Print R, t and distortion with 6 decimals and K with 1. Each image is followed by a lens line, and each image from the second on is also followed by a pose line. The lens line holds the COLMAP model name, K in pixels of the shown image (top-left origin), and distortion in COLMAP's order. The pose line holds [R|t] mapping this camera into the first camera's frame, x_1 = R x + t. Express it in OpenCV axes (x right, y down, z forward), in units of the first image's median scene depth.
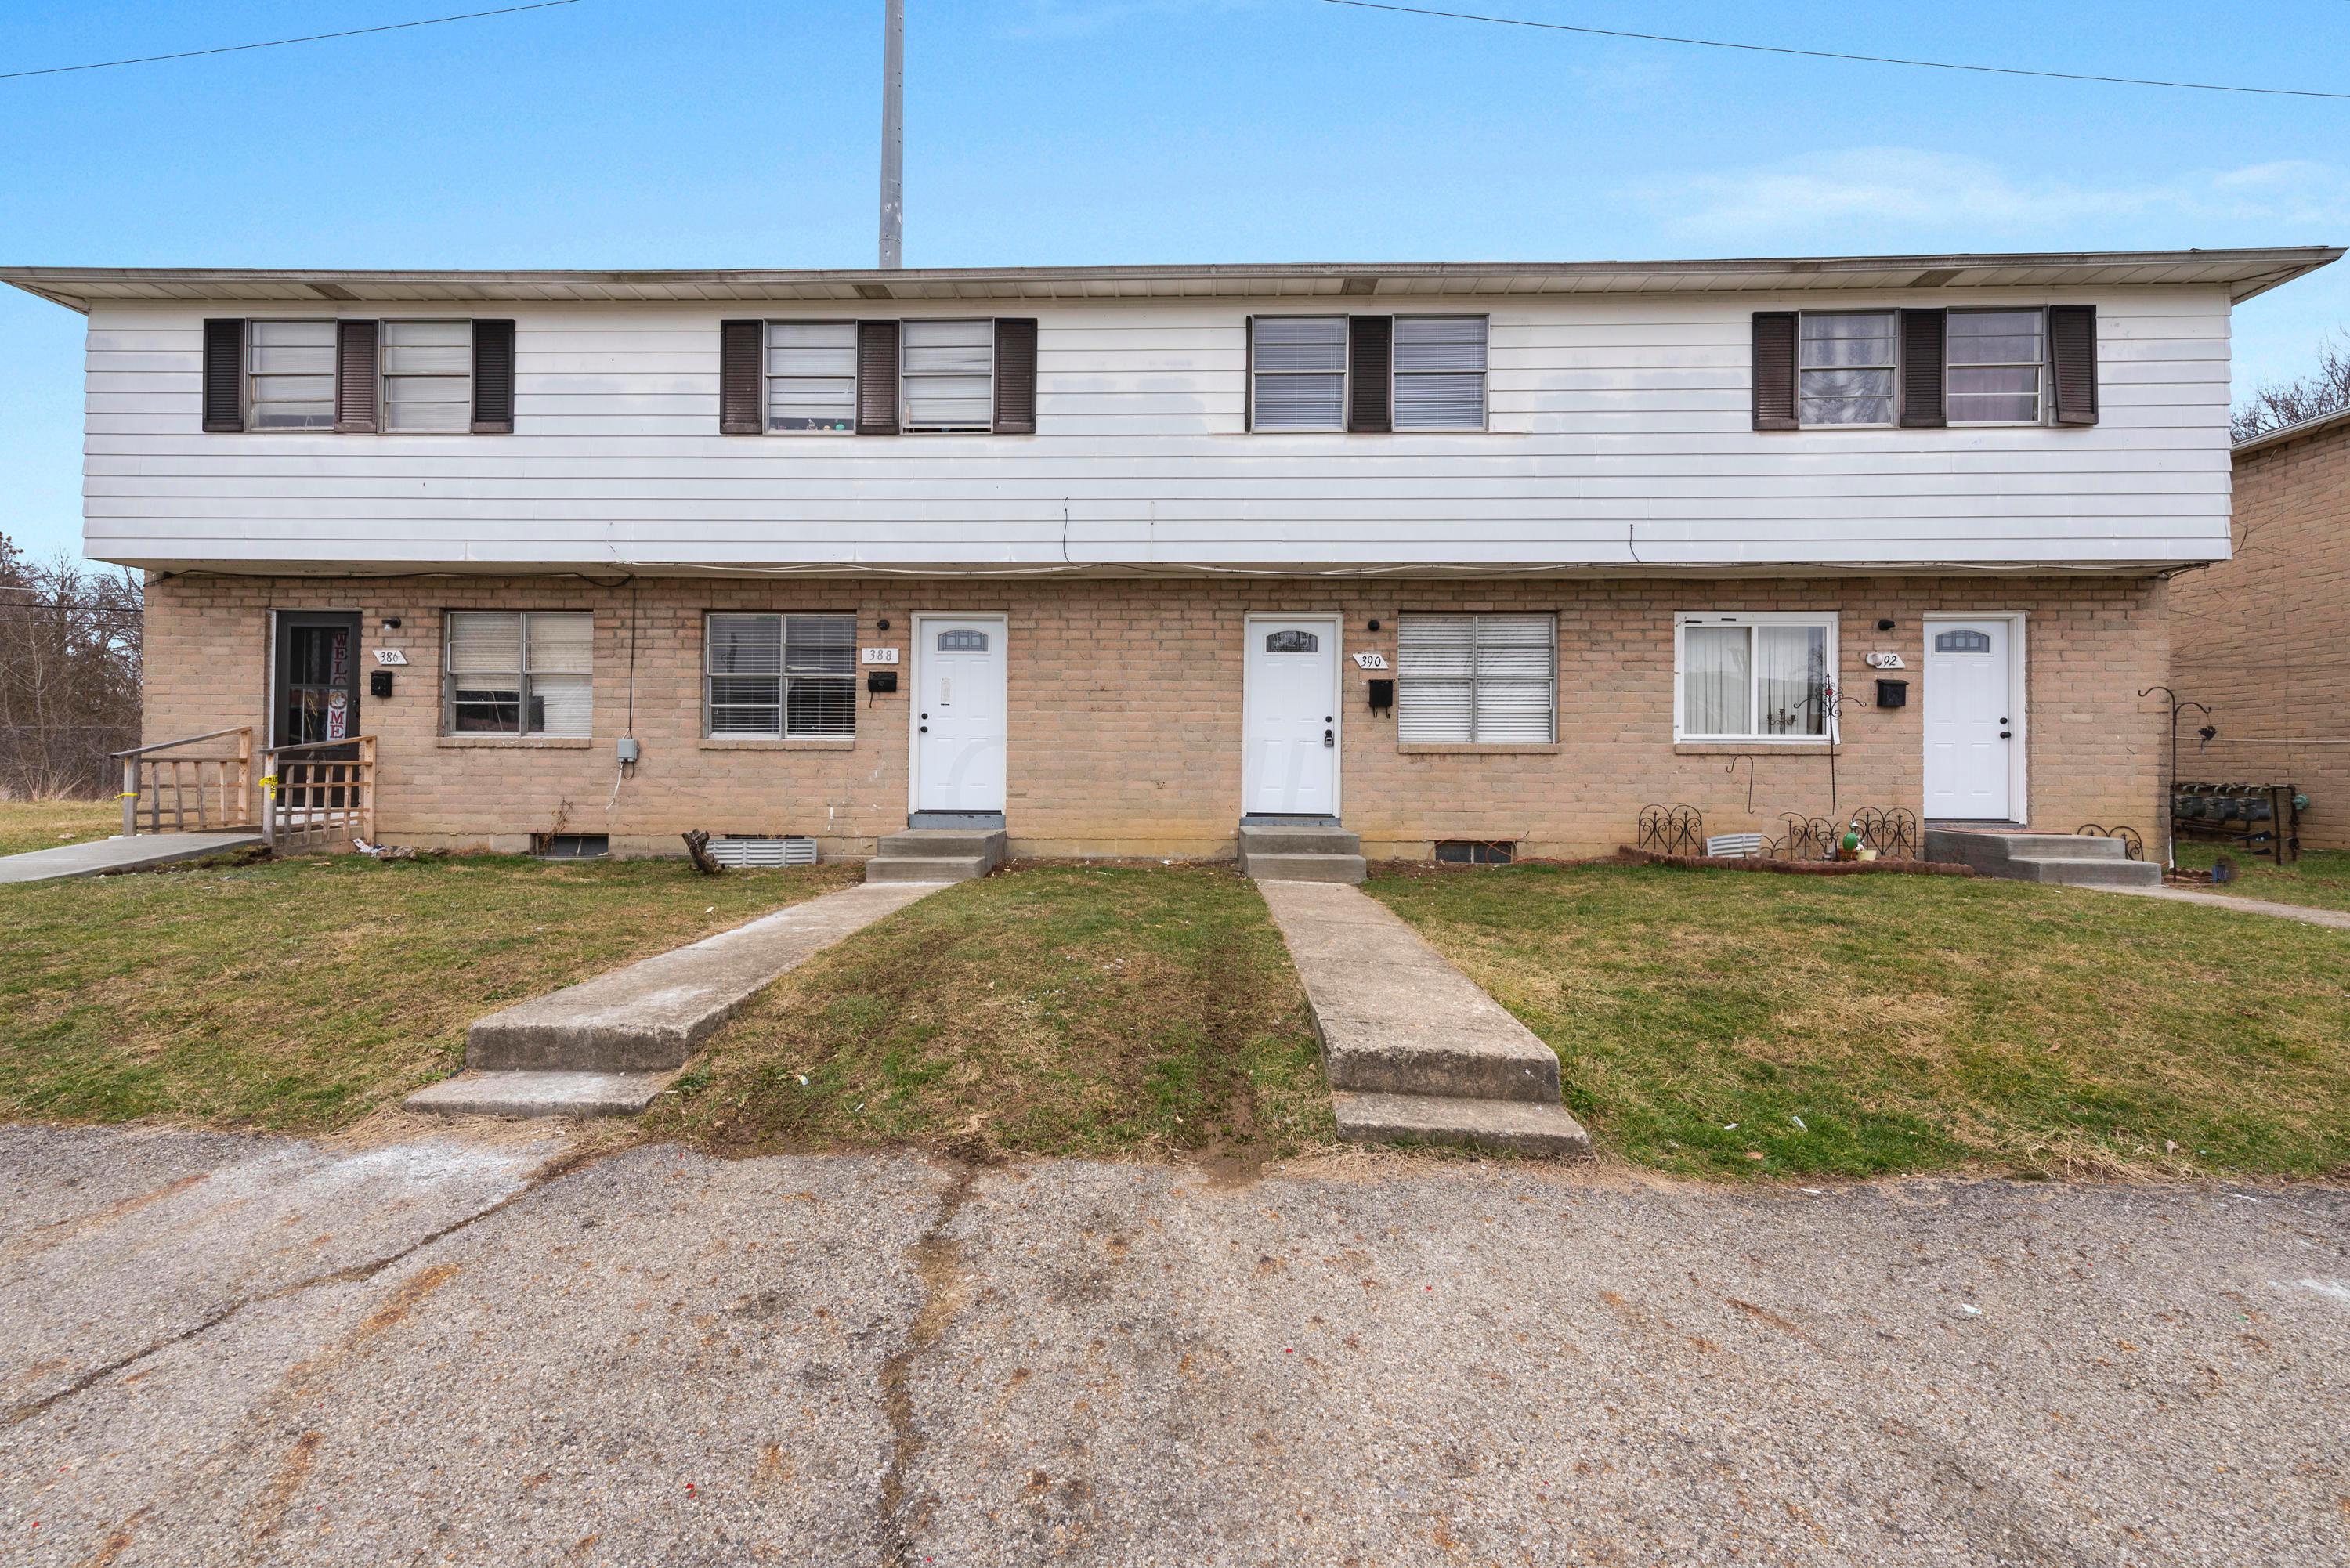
lens RADIAL K [[921.8, 0, 1176.6], [0, 921.8, 764.8], [0, 0, 1]] dist [0.011247, -0.002205]
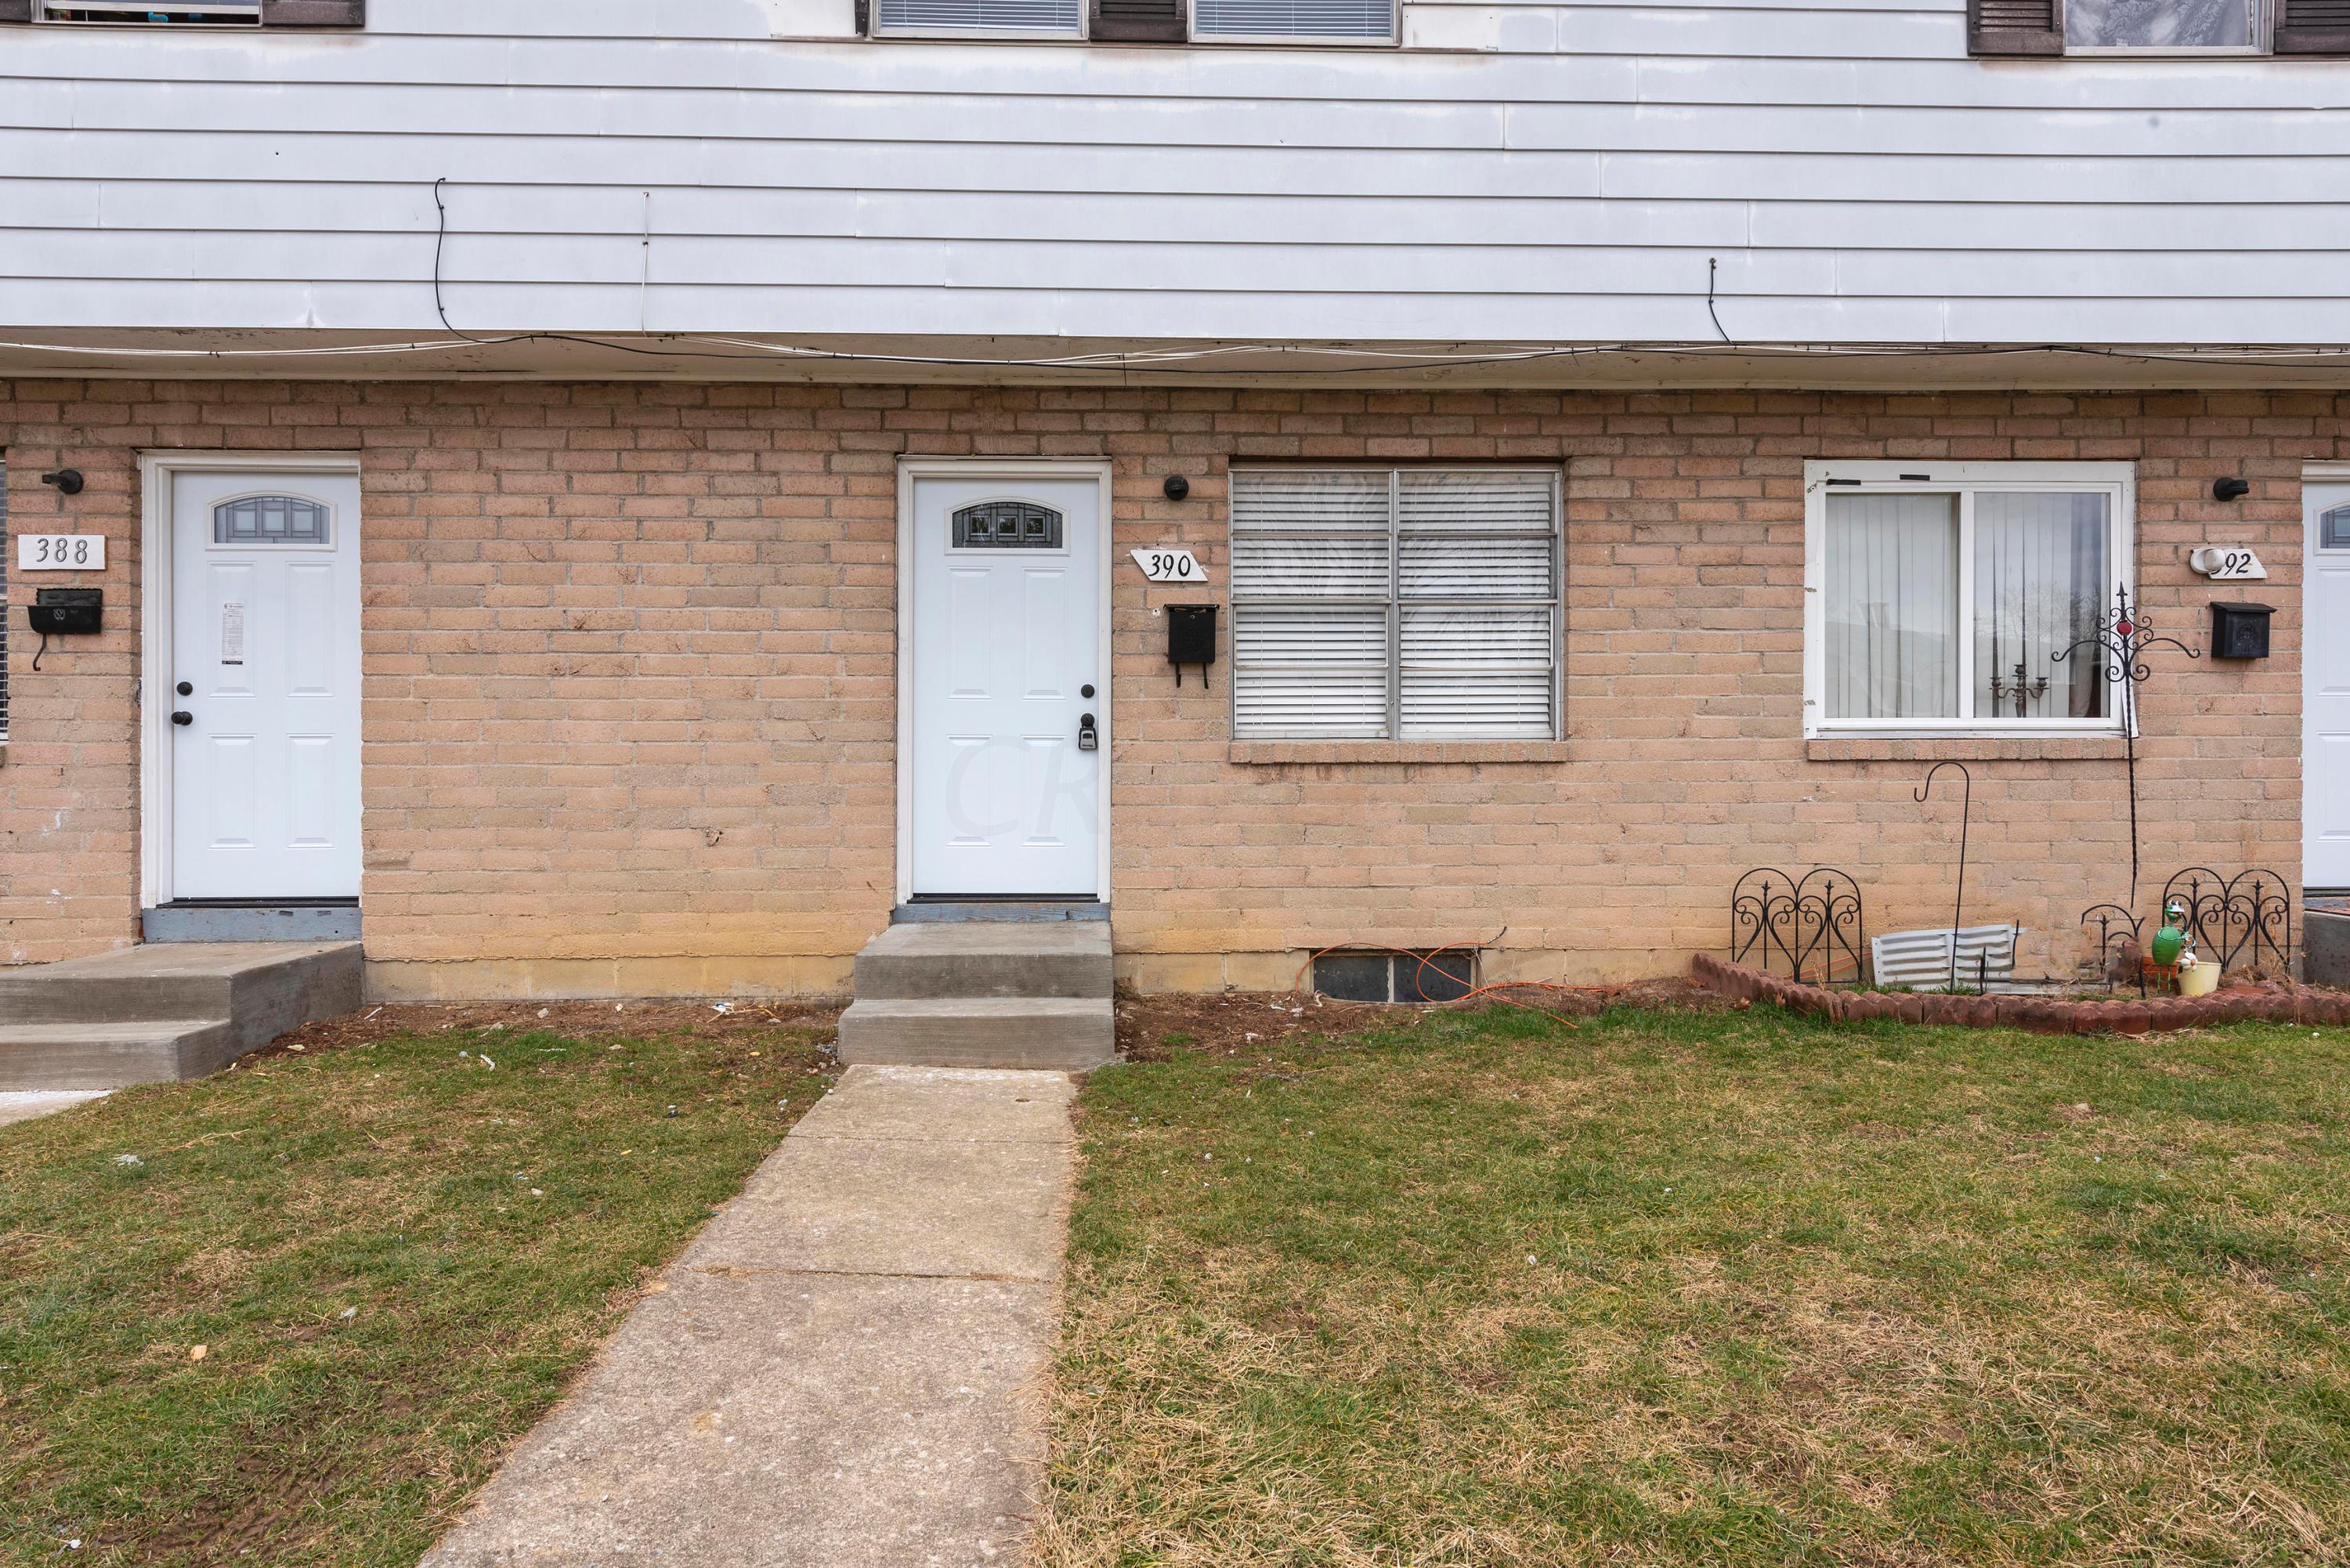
lens RADIAL K [[1366.5, 0, 1183.1], [0, 1366.5, 781.2], [0, 0, 1]] dist [0.020239, -0.009540]
pose [[0.997850, -0.009585, 0.064827, 0.173049], [0.008815, 0.999887, 0.012166, -0.012408], [-0.064937, -0.011568, 0.997822, 0.316093]]
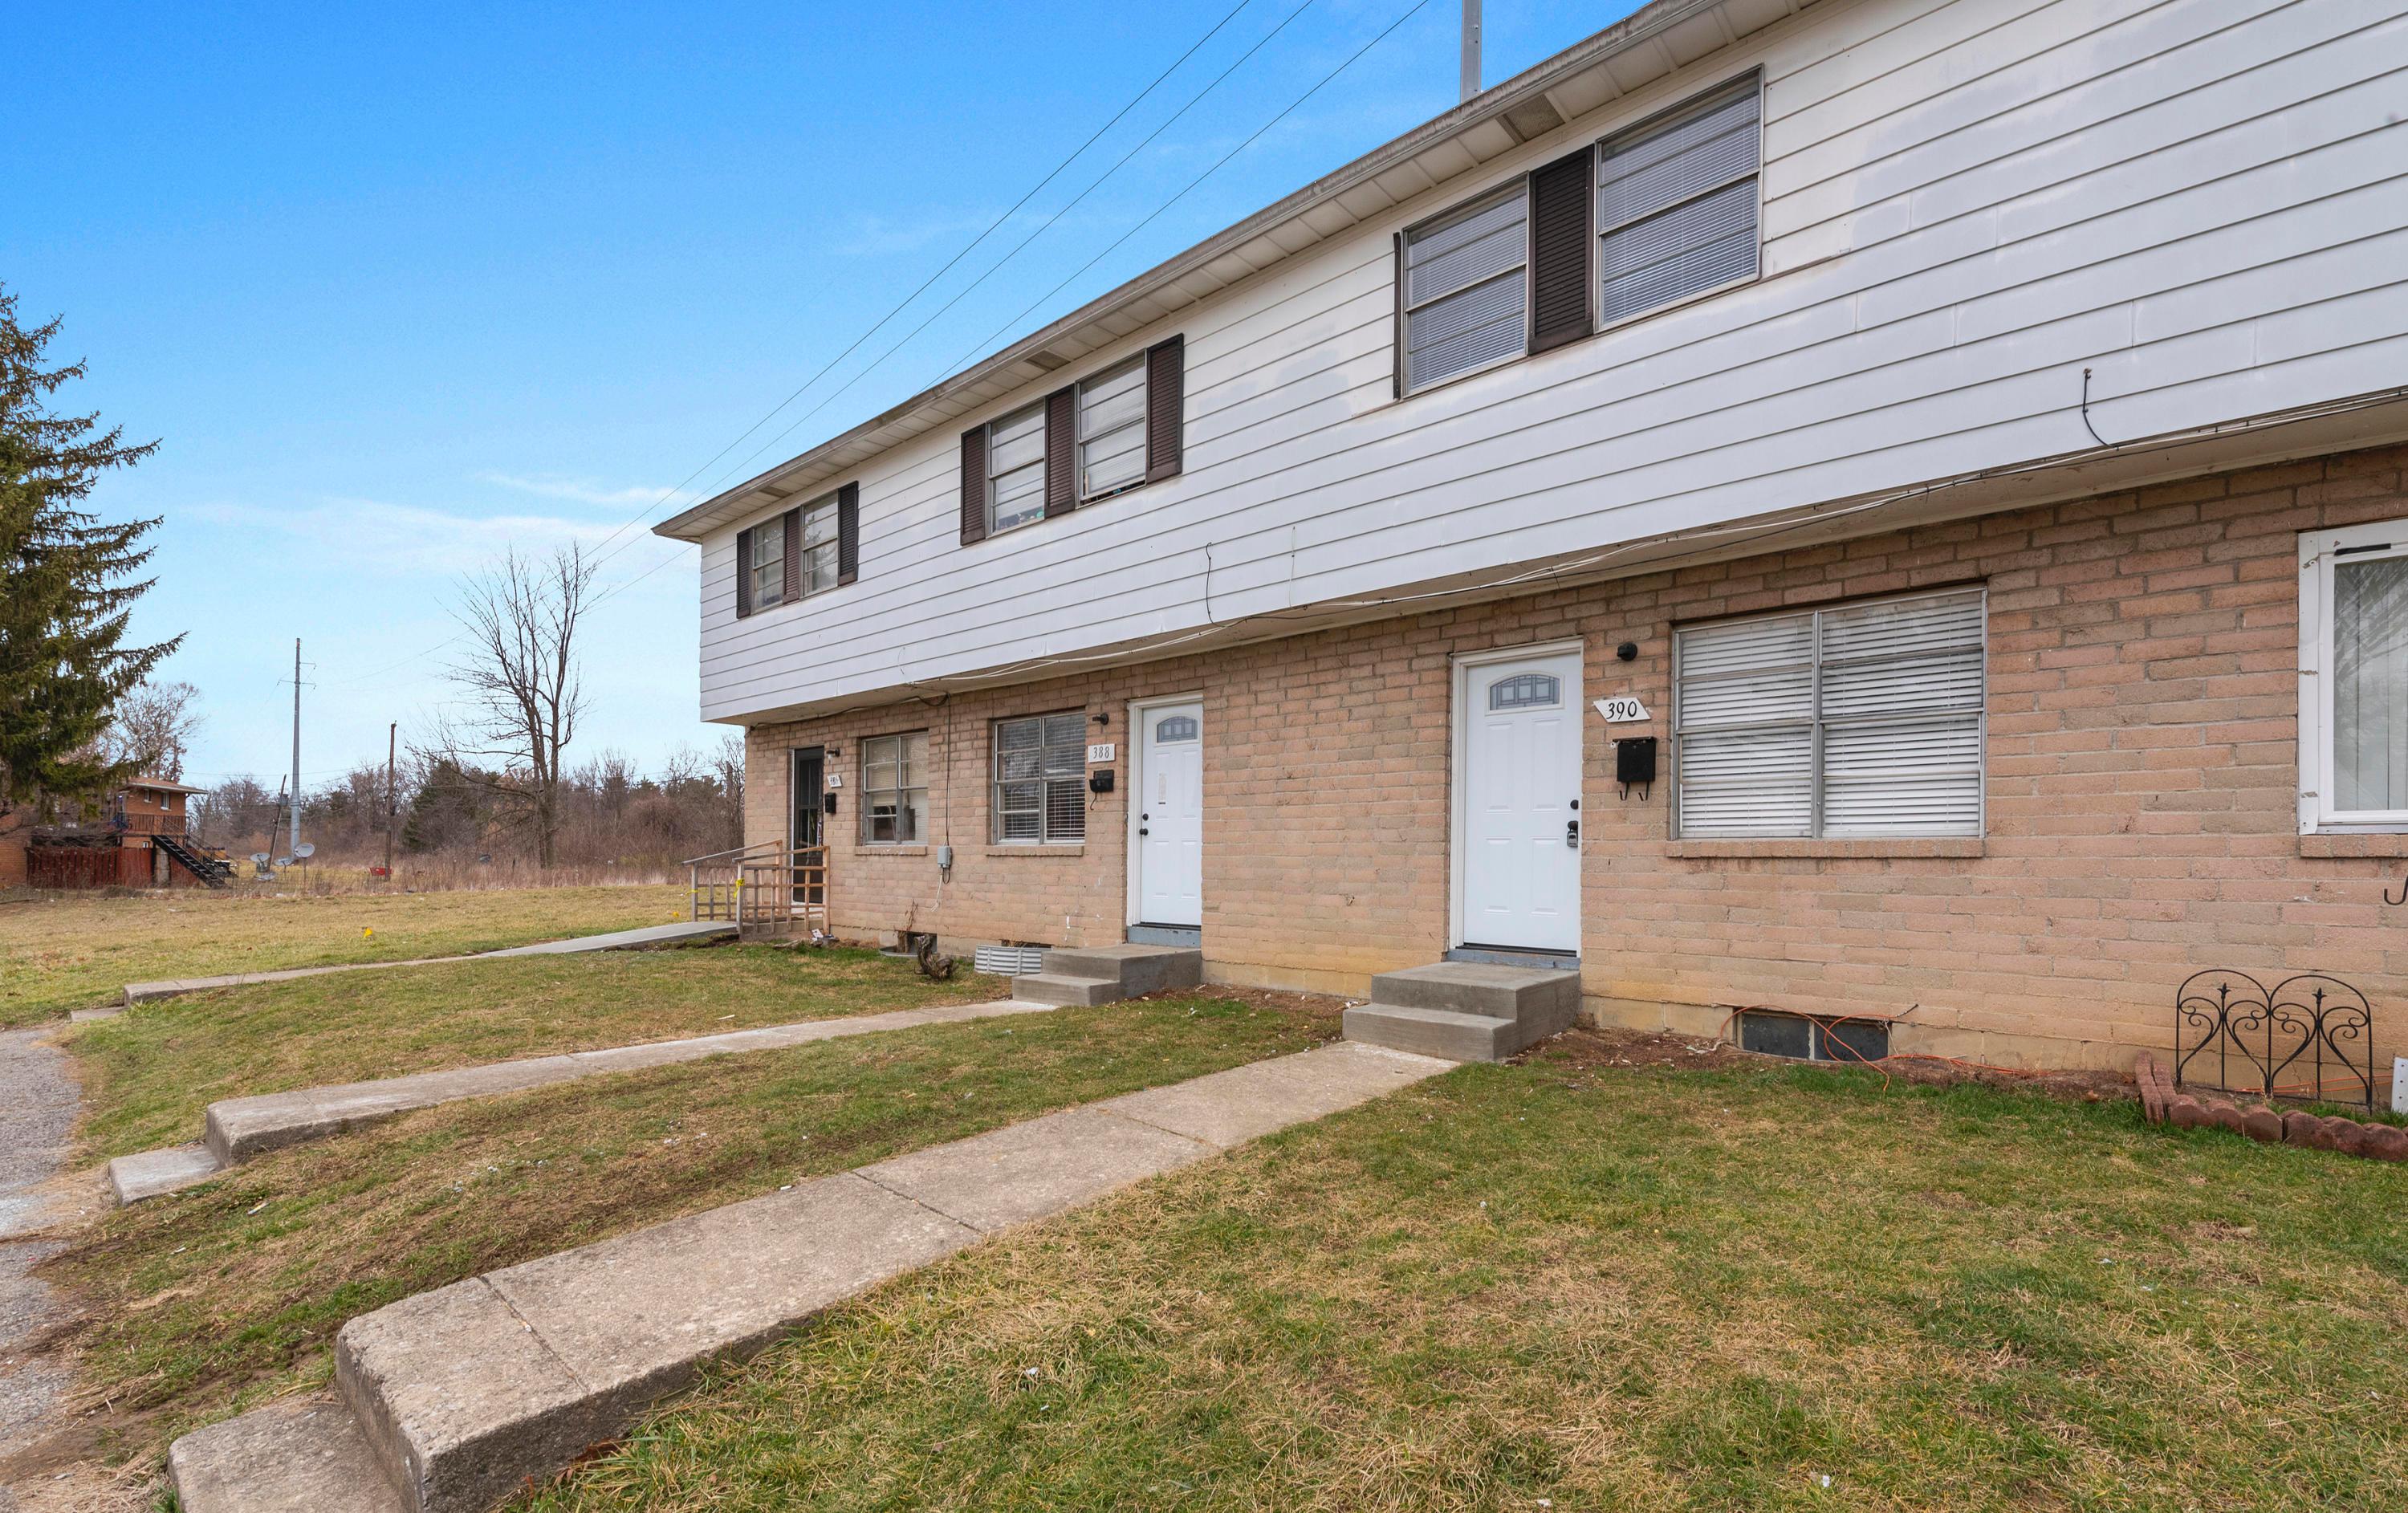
lens RADIAL K [[1019.1, 0, 1283.0], [0, 1019.1, 858.8], [0, 0, 1]] dist [0.008660, -0.001466]
pose [[0.789856, -0.002585, -0.613287, 0.455399], [0.003082, 0.999995, -0.000244, -0.012437], [0.613285, -0.001697, 0.789860, 0.317097]]
